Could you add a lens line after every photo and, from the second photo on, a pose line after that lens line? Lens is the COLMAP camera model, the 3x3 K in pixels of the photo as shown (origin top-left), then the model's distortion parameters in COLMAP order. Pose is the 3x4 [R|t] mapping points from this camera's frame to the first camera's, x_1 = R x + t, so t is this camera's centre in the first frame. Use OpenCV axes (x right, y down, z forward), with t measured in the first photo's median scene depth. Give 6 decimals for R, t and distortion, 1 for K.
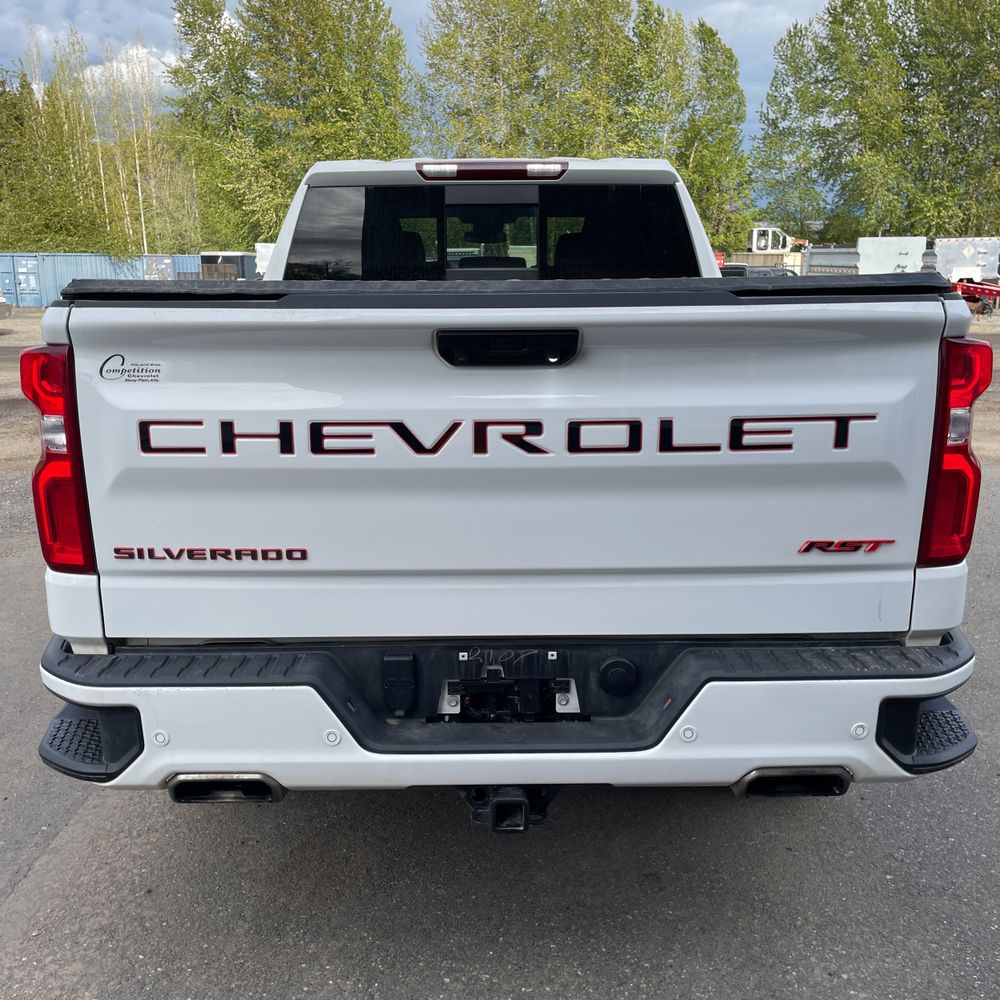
lens RADIAL K [[1012.8, 0, 490.7], [0, 1012.8, 500.5], [0, 0, 1]] dist [0.095468, -0.127277]
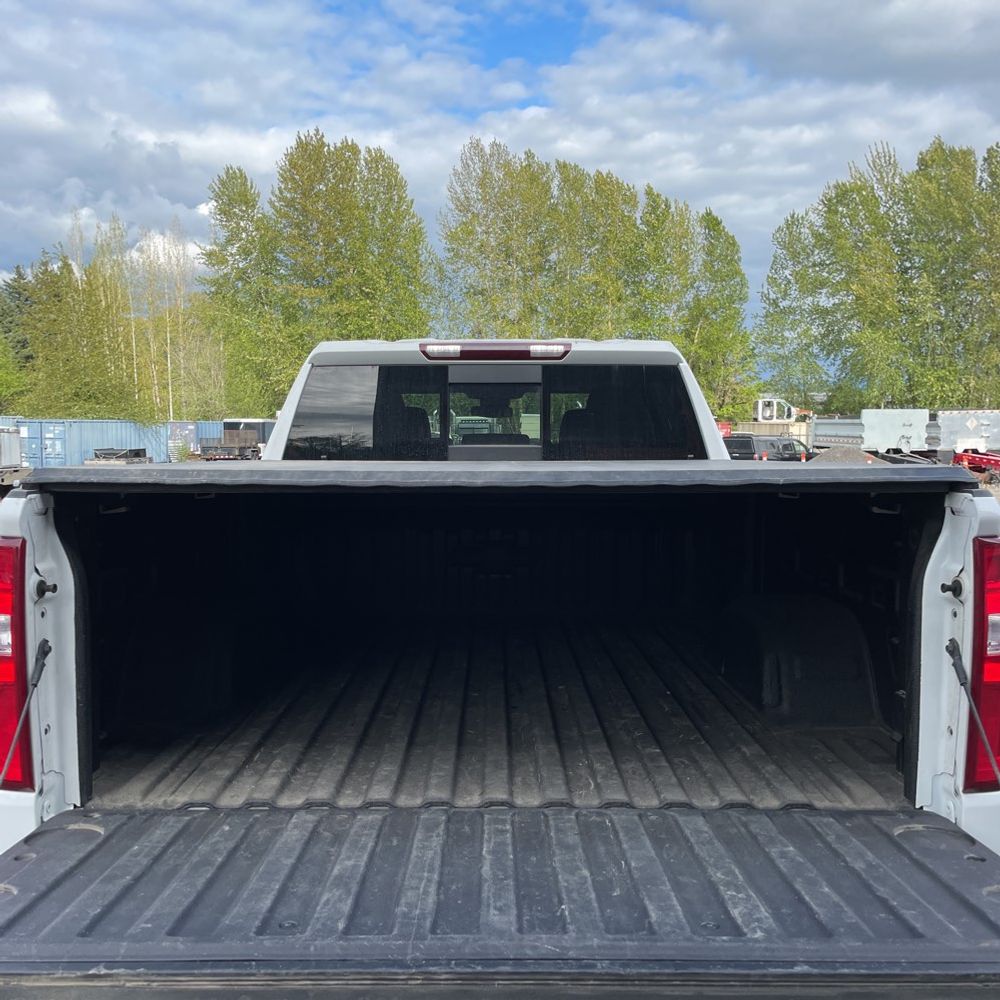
lens RADIAL K [[1006.6, 0, 491.3], [0, 1006.6, 502.4], [0, 0, 1]] dist [0.110382, -0.143248]
pose [[0.999900, 0.006785, -0.012408, 0.000978], [-0.008640, 0.987687, -0.156202, -0.001945], [0.011195, 0.156293, 0.987647, 0.004052]]
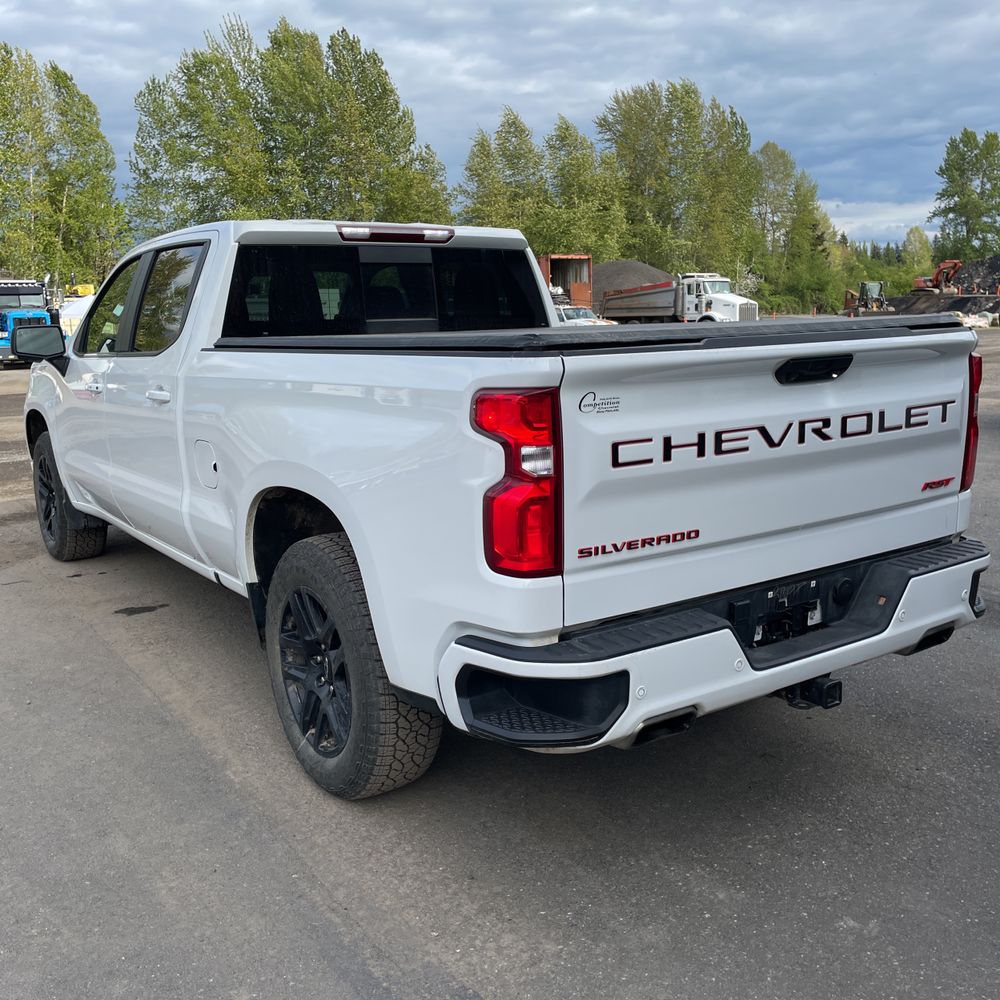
lens RADIAL K [[1012.8, 0, 490.7], [0, 1012.8, 500.5], [0, 0, 1]] dist [0.095468, -0.127277]
pose [[0.829919, -0.116616, 0.545560, -0.051273], [0.140808, 0.990034, -0.002576, -0.001093], [-0.539822, 0.078957, 0.838068, 0.001494]]
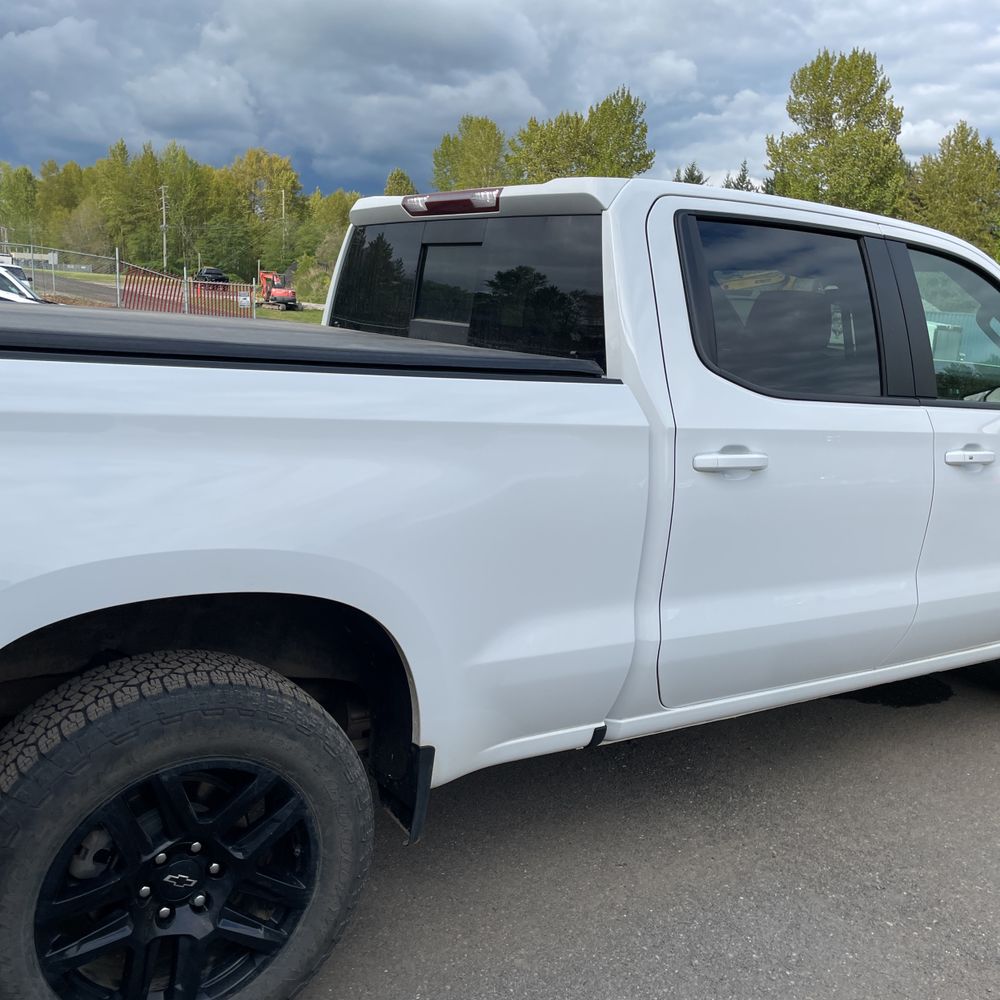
lens RADIAL K [[1012.8, 0, 490.7], [0, 1012.8, 500.5], [0, 0, 1]] dist [0.095468, -0.127277]
pose [[0.550647, 0.203222, -0.809623, 0.065883], [-0.252021, 0.965125, 0.070848, -0.014695], [0.795785, 0.165029, 0.582659, 0.054381]]
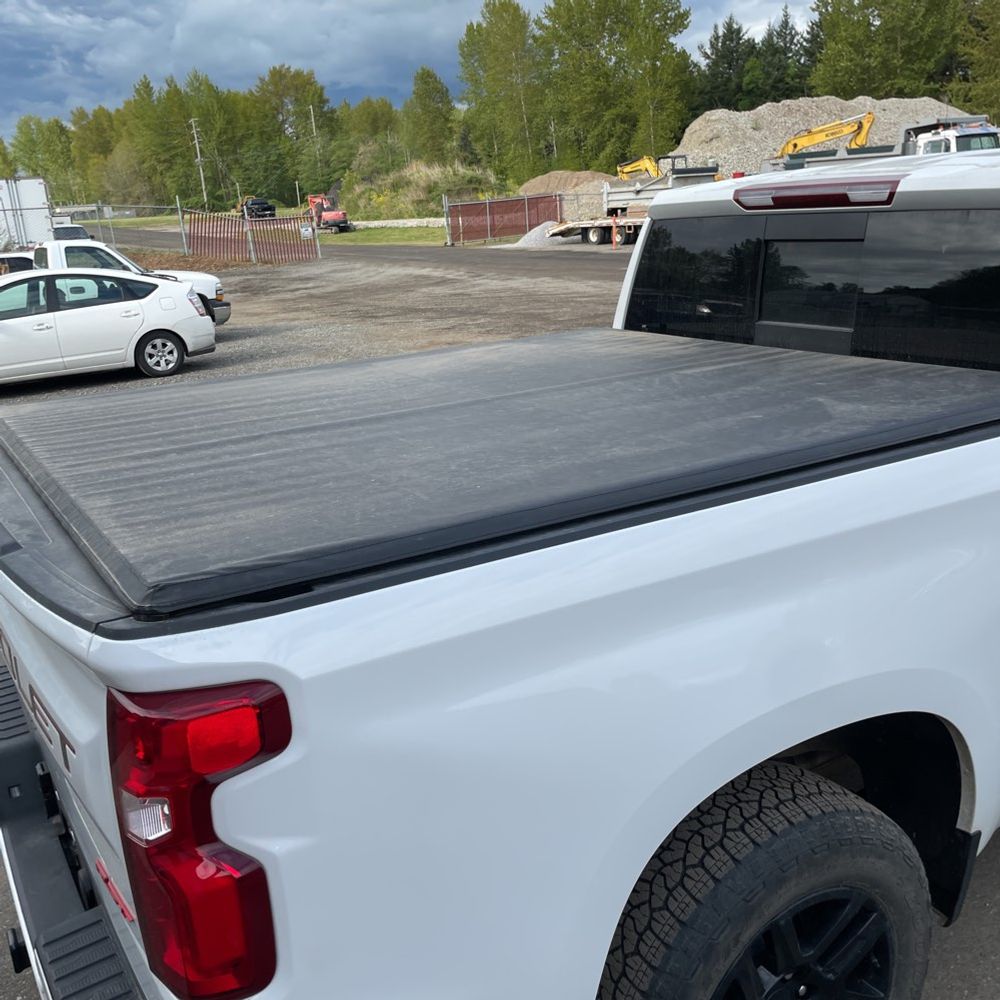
lens RADIAL K [[1015.0, 0, 489.0], [0, 1015.0, 484.9], [0, 0, 1]] dist [0.085346, -0.111107]
pose [[0.520525, 0.210145, -0.827582, 0.049169], [-0.130901, 0.977423, 0.165860, -0.019373], [0.843753, 0.021997, 0.536281, 0.037662]]
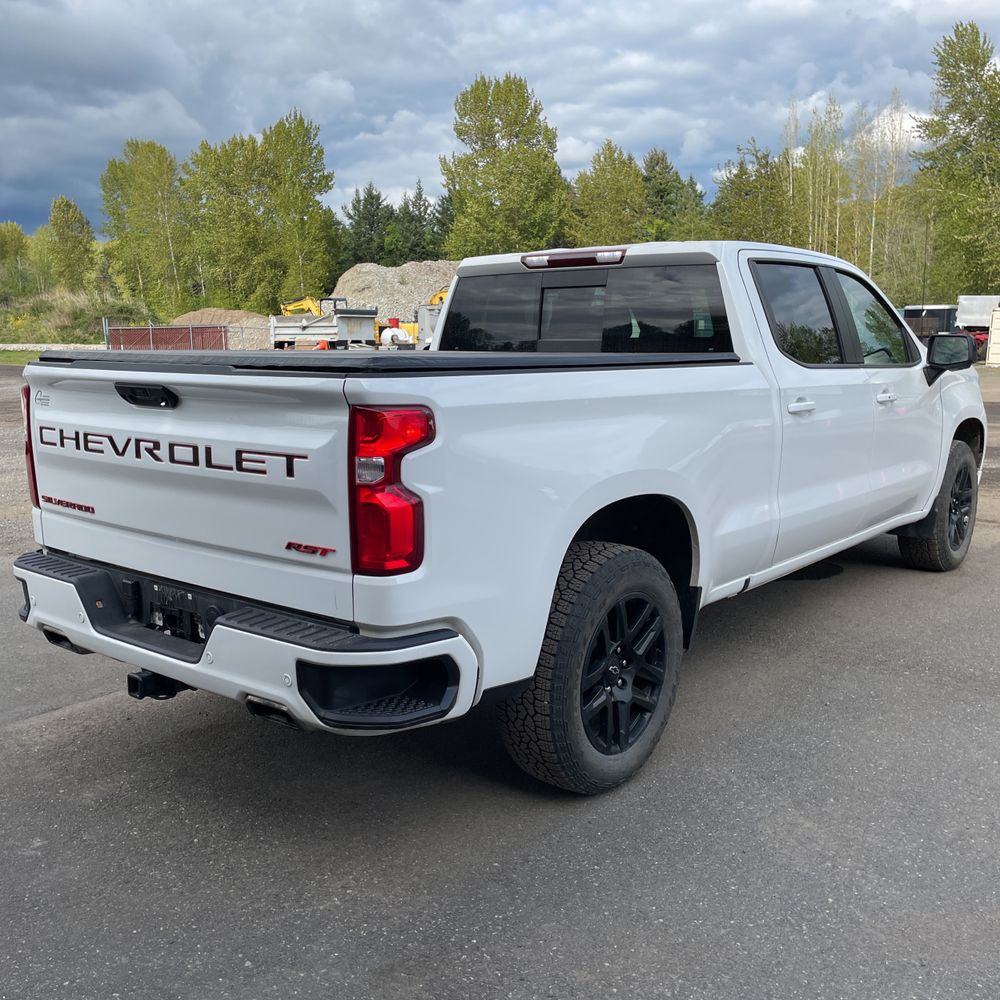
lens RADIAL K [[1012.8, 0, 490.7], [0, 1012.8, 500.5], [0, 0, 1]] dist [0.095468, -0.127277]
pose [[0.774475, 0.108721, -0.623191, 0.064281], [-0.139984, 0.990153, -0.001225, -0.002488], [0.616922, 0.088185, 0.782068, 0.002838]]
